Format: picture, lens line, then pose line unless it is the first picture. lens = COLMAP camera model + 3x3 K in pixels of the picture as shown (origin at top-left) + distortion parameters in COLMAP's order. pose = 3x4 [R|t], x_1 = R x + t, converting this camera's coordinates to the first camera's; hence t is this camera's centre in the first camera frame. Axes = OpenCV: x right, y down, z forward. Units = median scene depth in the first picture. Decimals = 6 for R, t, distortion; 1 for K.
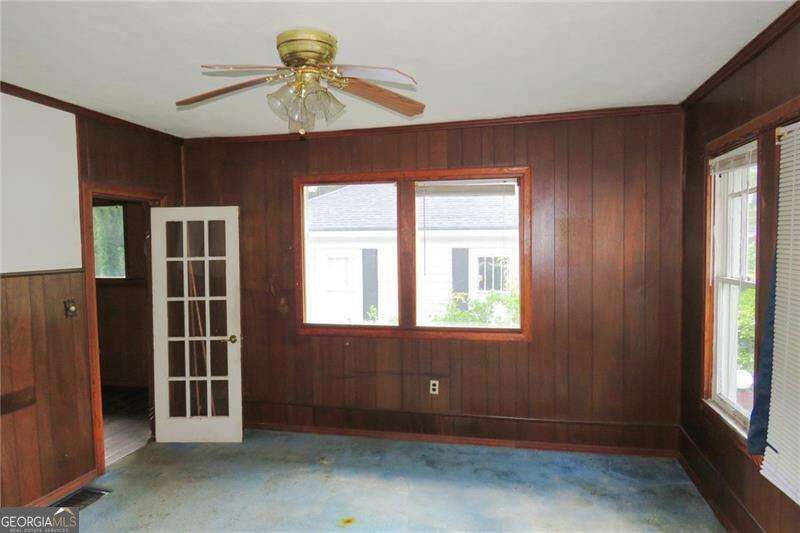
lens RADIAL K [[490.2, 0, 400.0], [0, 490.2, 266.5], [0, 0, 1]] dist [-0.002047, -0.000235]
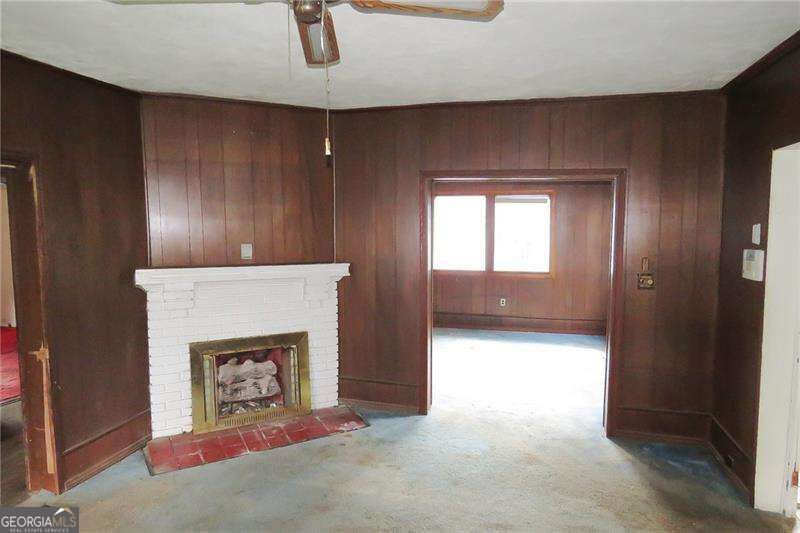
lens RADIAL K [[519.8, 0, 400.0], [0, 519.8, 266.5], [0, 0, 1]] dist [-0.008844, 0.002976]
pose [[0.998724, 0.018588, -0.046947, -0.240768], [-0.017190, 0.999401, 0.030024, 0.050963], [0.047477, -0.029179, 0.998446, -1.056335]]
